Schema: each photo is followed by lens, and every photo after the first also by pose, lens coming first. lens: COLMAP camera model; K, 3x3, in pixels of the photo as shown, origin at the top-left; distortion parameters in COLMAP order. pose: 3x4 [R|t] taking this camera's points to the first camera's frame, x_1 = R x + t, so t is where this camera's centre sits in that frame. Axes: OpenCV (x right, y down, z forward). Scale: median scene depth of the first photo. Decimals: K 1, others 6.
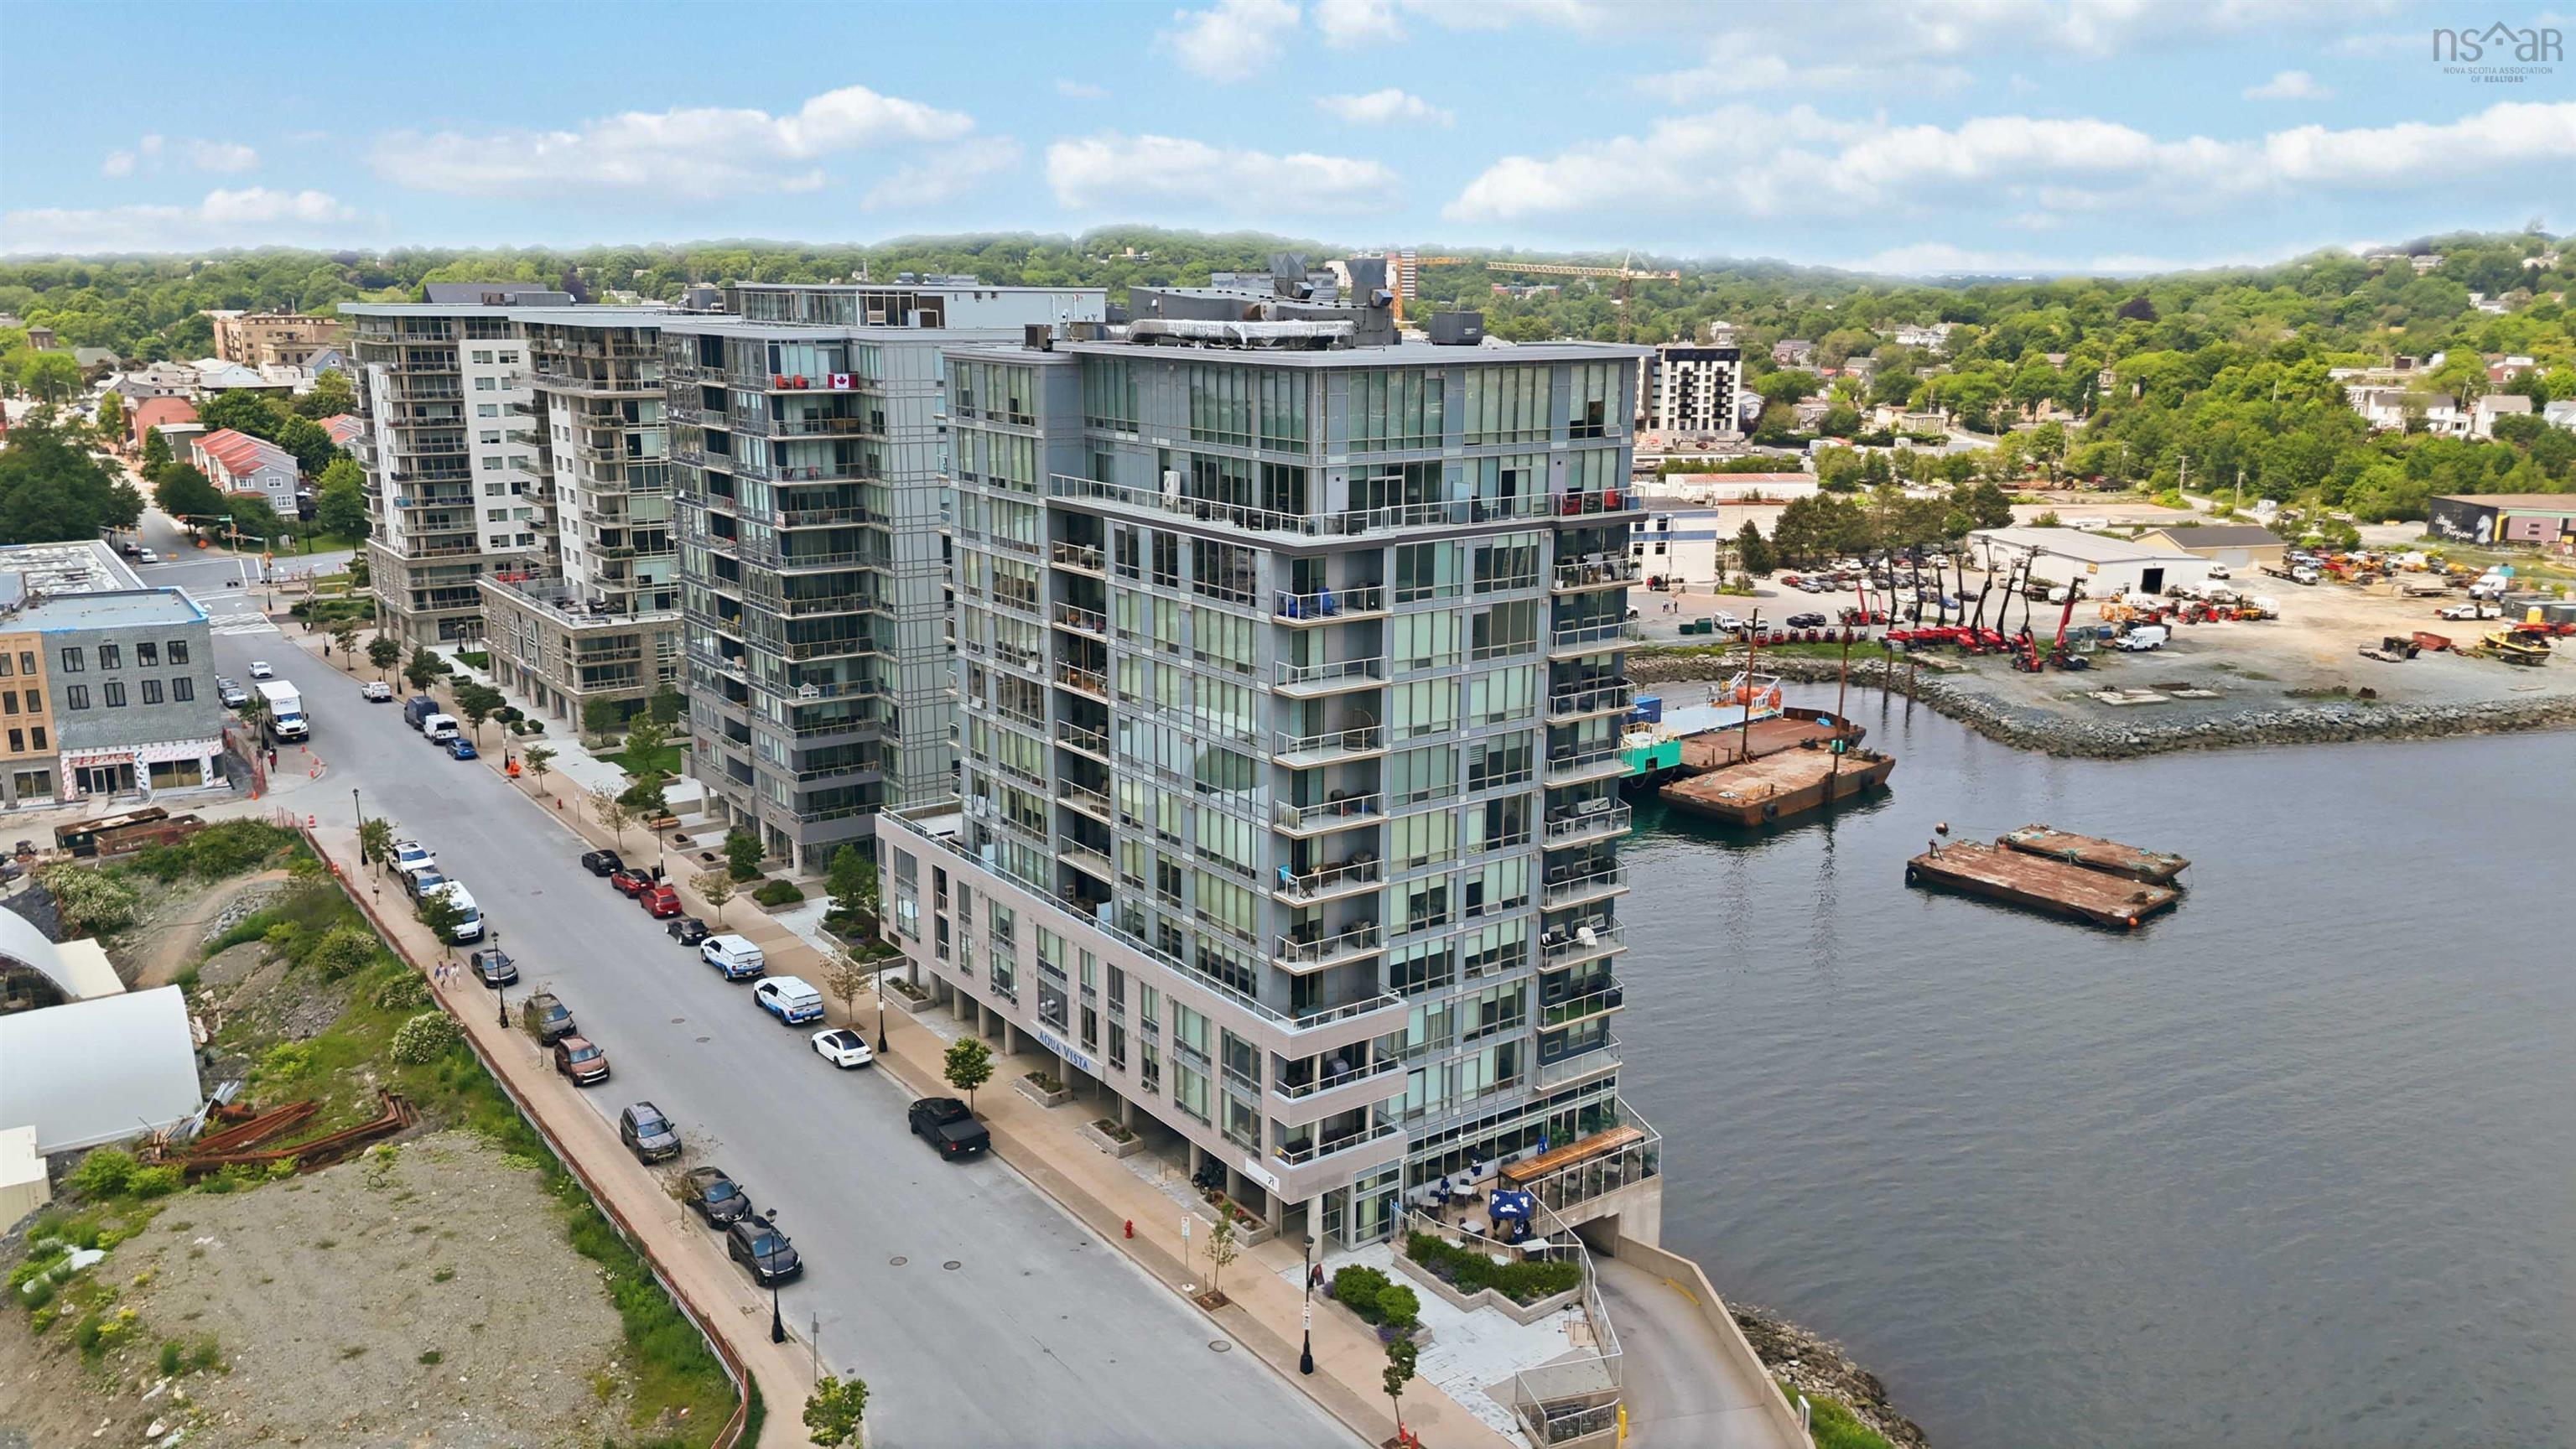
lens RADIAL K [[1892.8, 0, 1300.0], [0, 1892.8, 730.0], [0, 0, 1]] dist [0.082507, -0.085244]
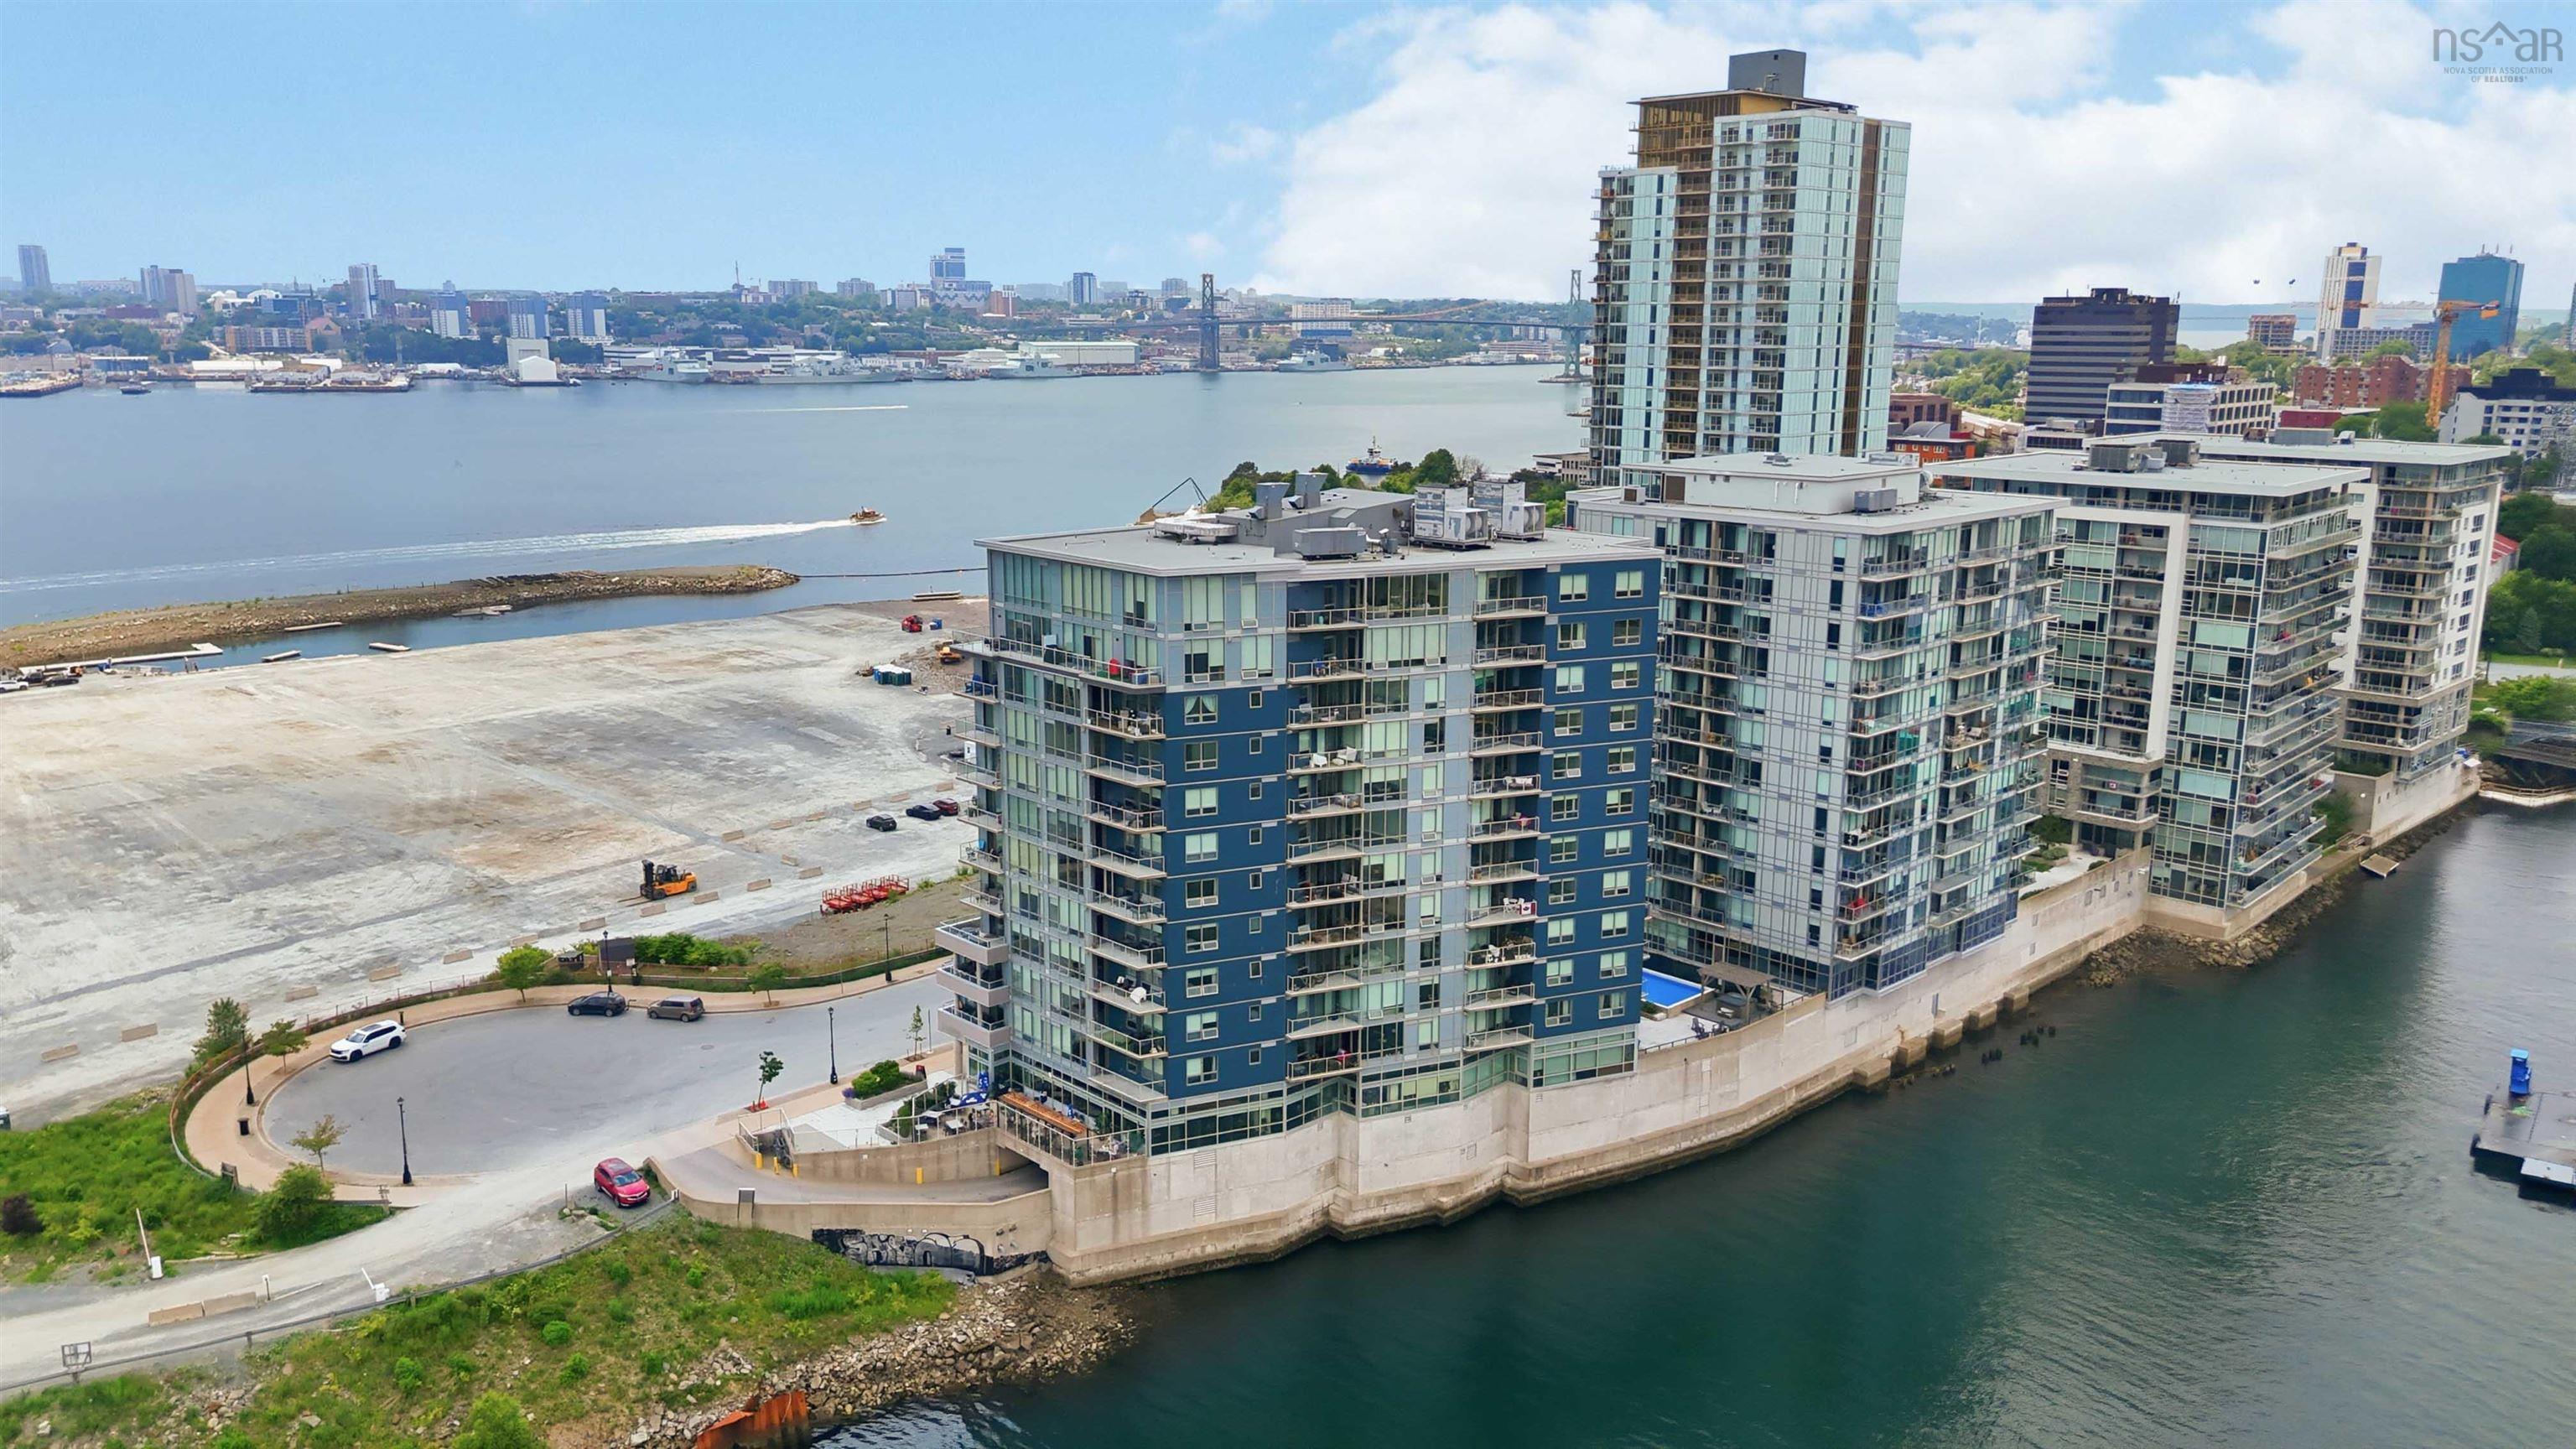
lens RADIAL K [[1892.8, 0, 1300.0], [0, 1892.8, 730.0], [0, 0, 1]] dist [0.082507, -0.085244]
pose [[0.139086, 0.206401, -0.968532, 0.596166], [-0.229401, 0.958149, 0.171246, -0.135868], [0.963343, 0.198364, 0.180614, 0.349163]]
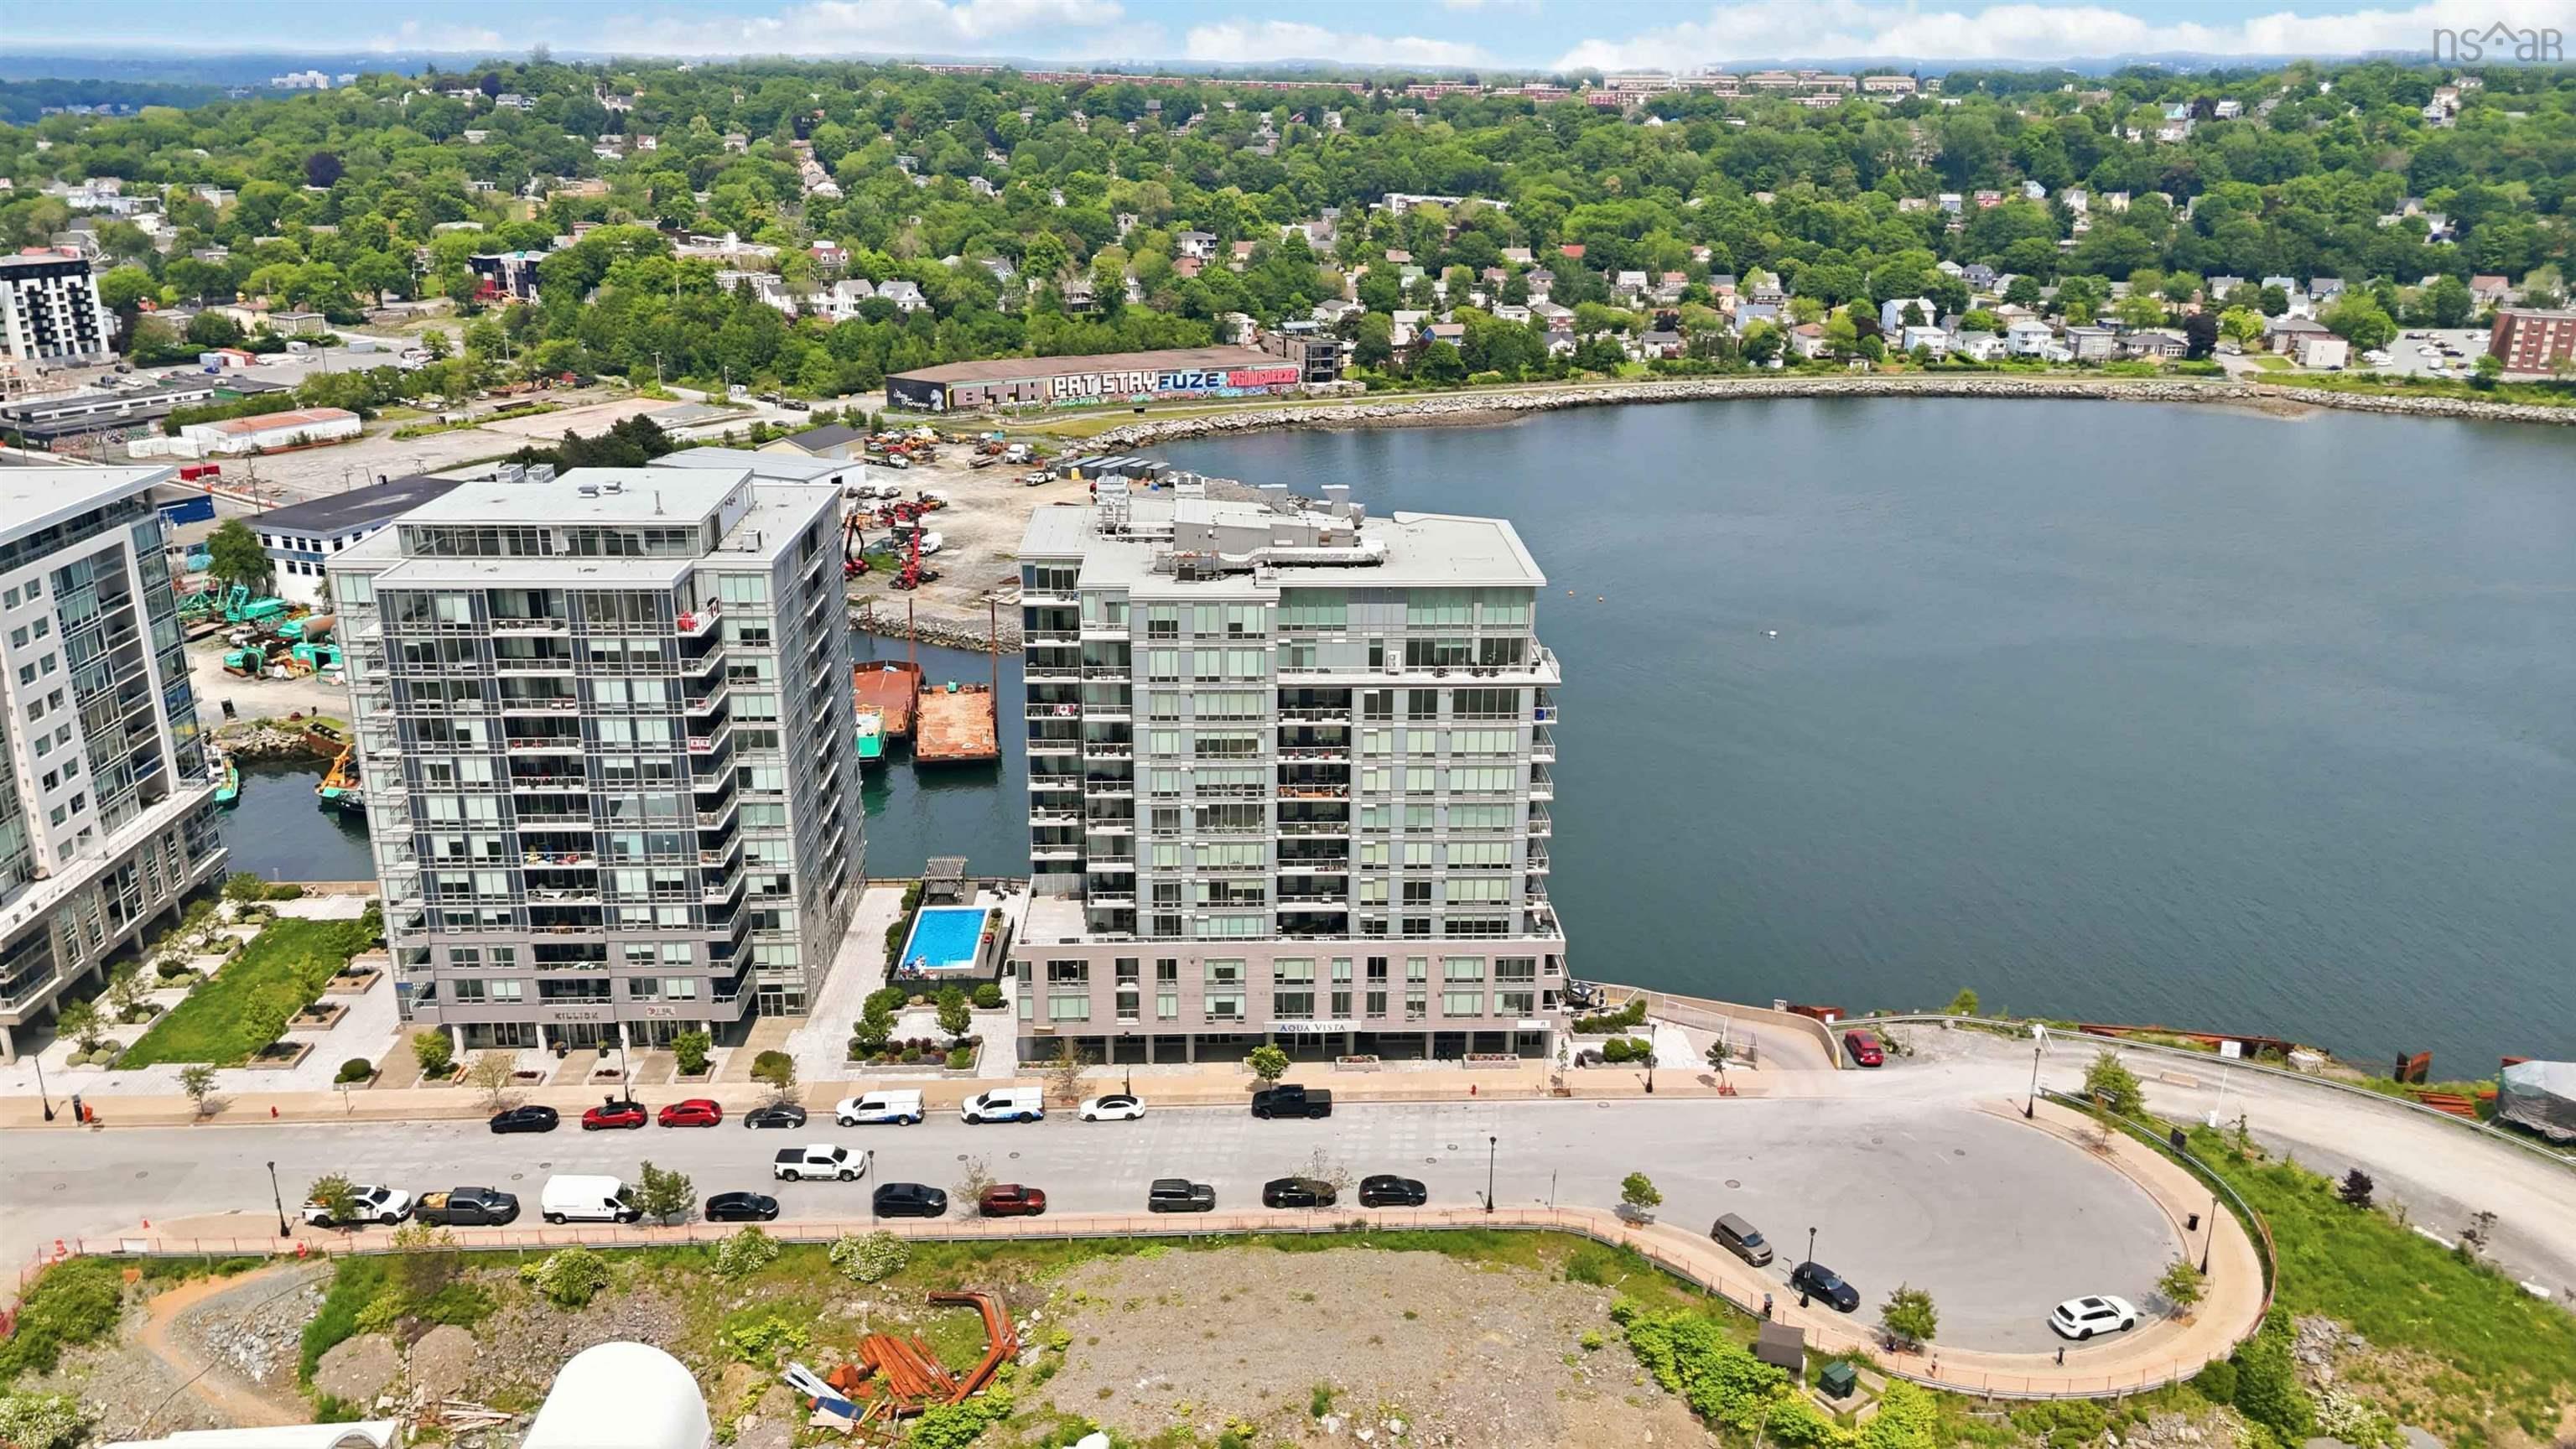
lens RADIAL K [[1892.8, 0, 1300.0], [0, 1892.8, 730.0], [0, 0, 1]] dist [0.082507, -0.085244]
pose [[0.556961, -0.268793, 0.785840, -0.551409], [0.182910, 0.962648, 0.199632, -0.160864], [-0.810147, 0.032550, 0.585323, 0.045653]]
